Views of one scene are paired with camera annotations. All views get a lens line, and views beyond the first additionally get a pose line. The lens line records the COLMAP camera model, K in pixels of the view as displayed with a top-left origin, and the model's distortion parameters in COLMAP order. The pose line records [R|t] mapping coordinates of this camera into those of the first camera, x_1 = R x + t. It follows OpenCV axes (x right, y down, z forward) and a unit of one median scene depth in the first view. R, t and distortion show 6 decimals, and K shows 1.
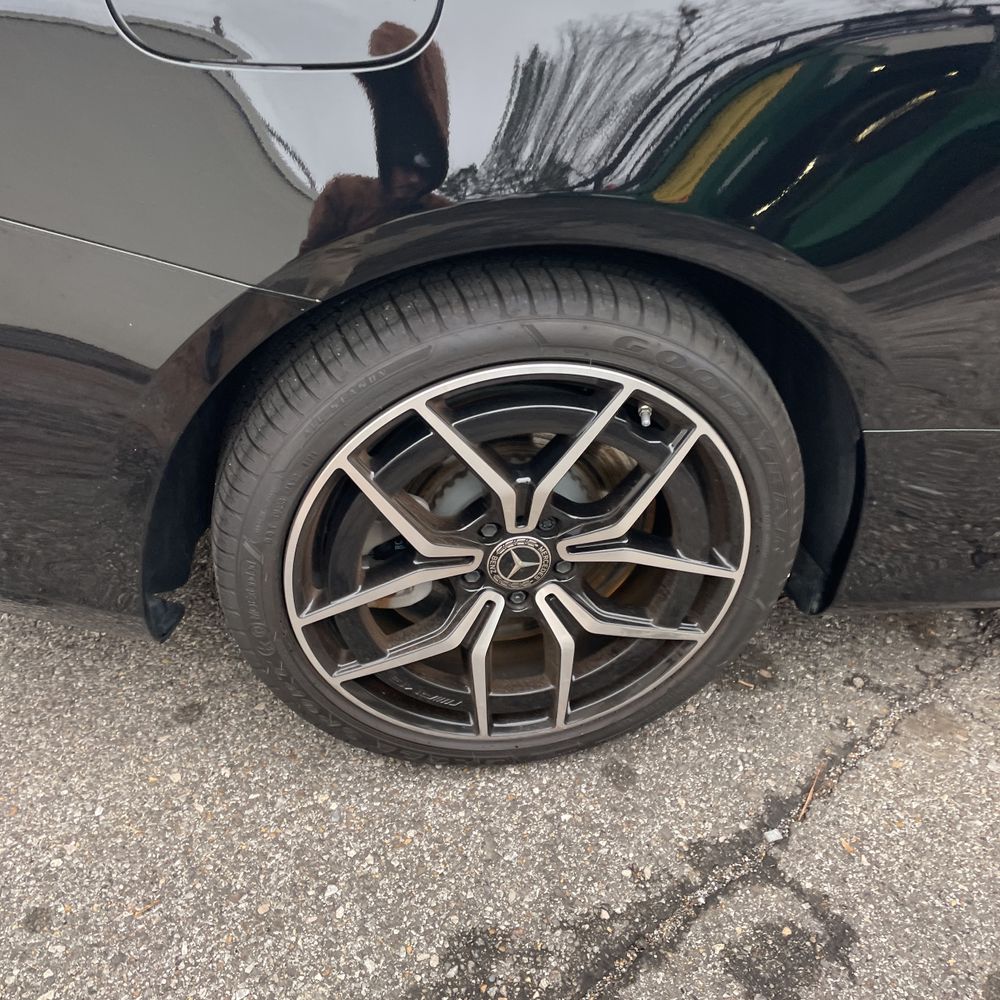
lens RADIAL K [[1001.5, 0, 495.1], [0, 1001.5, 507.0], [0, 0, 1]] dist [0.076074, -0.101115]
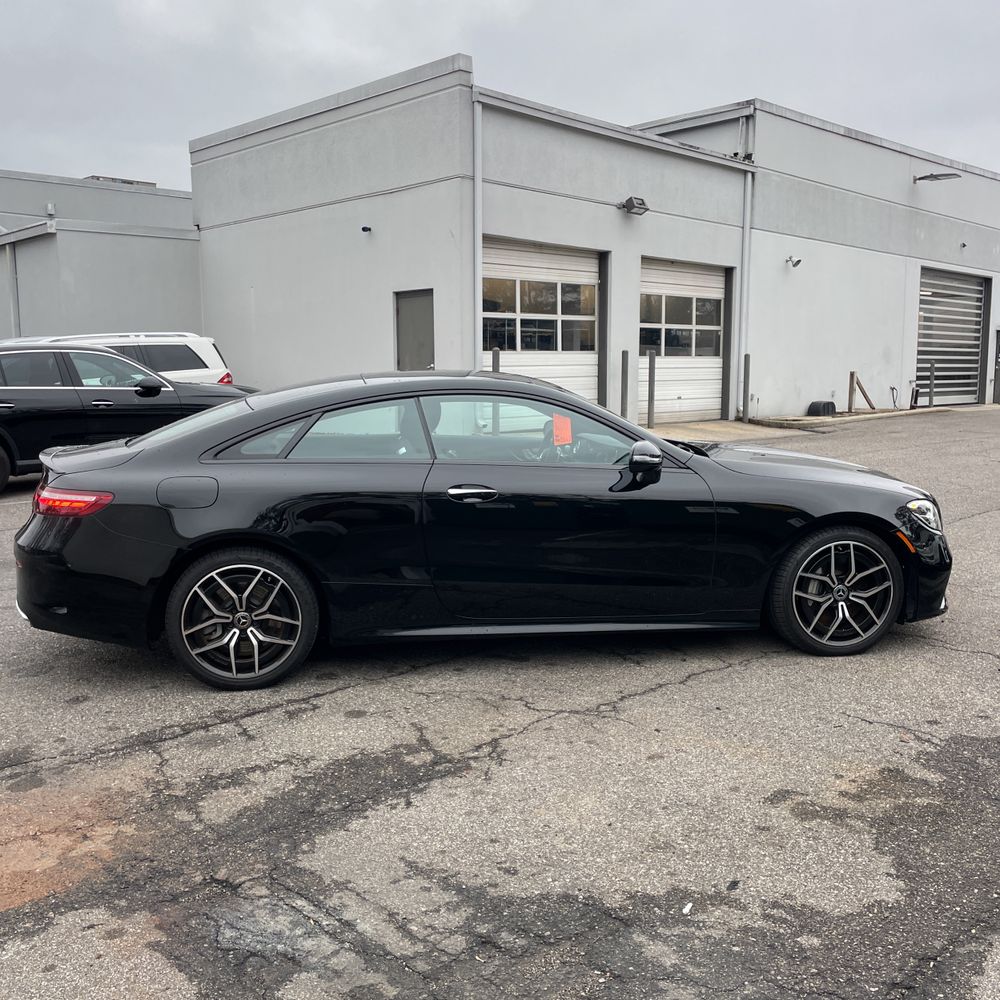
lens RADIAL K [[1014.3, 0, 496.6], [0, 1014.3, 504.7], [0, 0, 1]] dist [0.083491, -0.122061]
pose [[0.999277, -0.037669, -0.005223, 1.057726], [0.031138, 0.889277, -0.456308, 1.506642], [0.021833, 0.455815, 0.889807, -2.758118]]
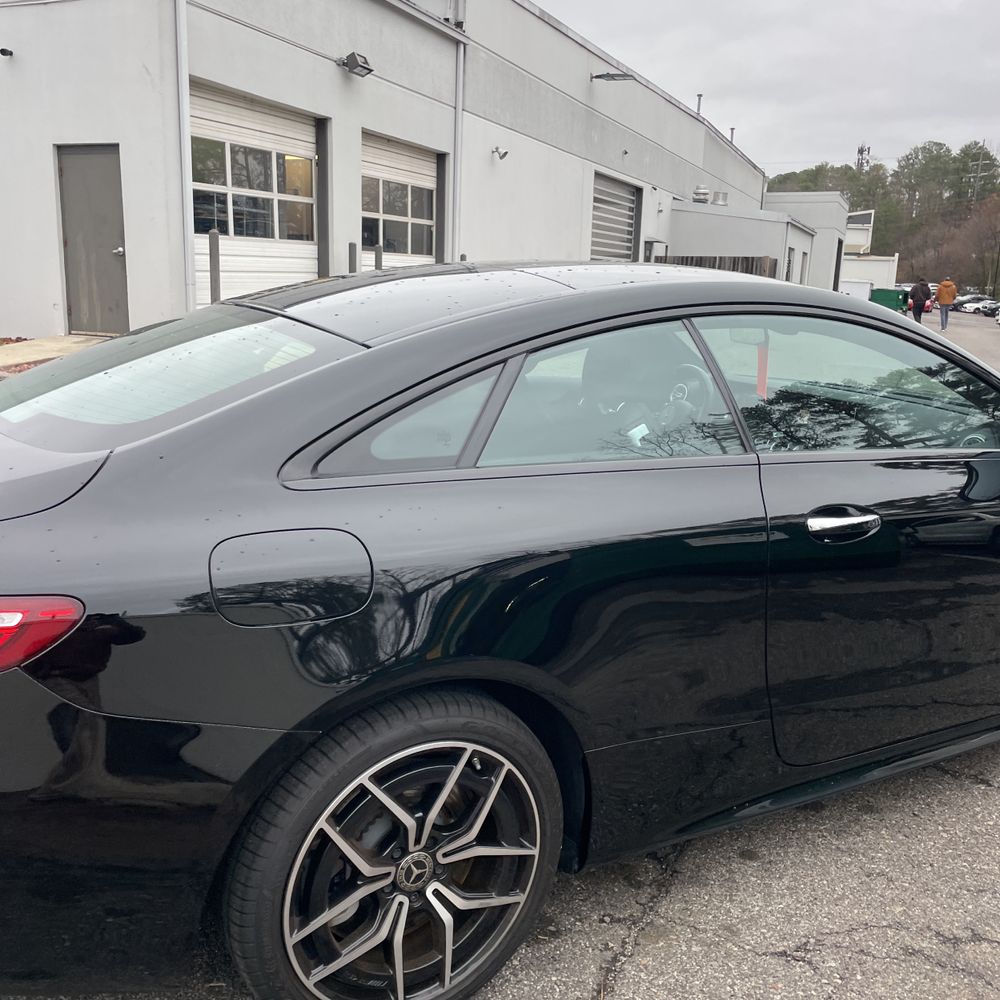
lens RADIAL K [[1014.3, 0, 496.6], [0, 1014.3, 504.7], [0, 0, 1]] dist [0.083491, -0.122061]
pose [[0.922872, -0.088262, 0.374857, -0.418151], [0.217649, 0.922558, -0.318615, 0.063508], [-0.317706, 0.375628, 0.870613, -0.702199]]
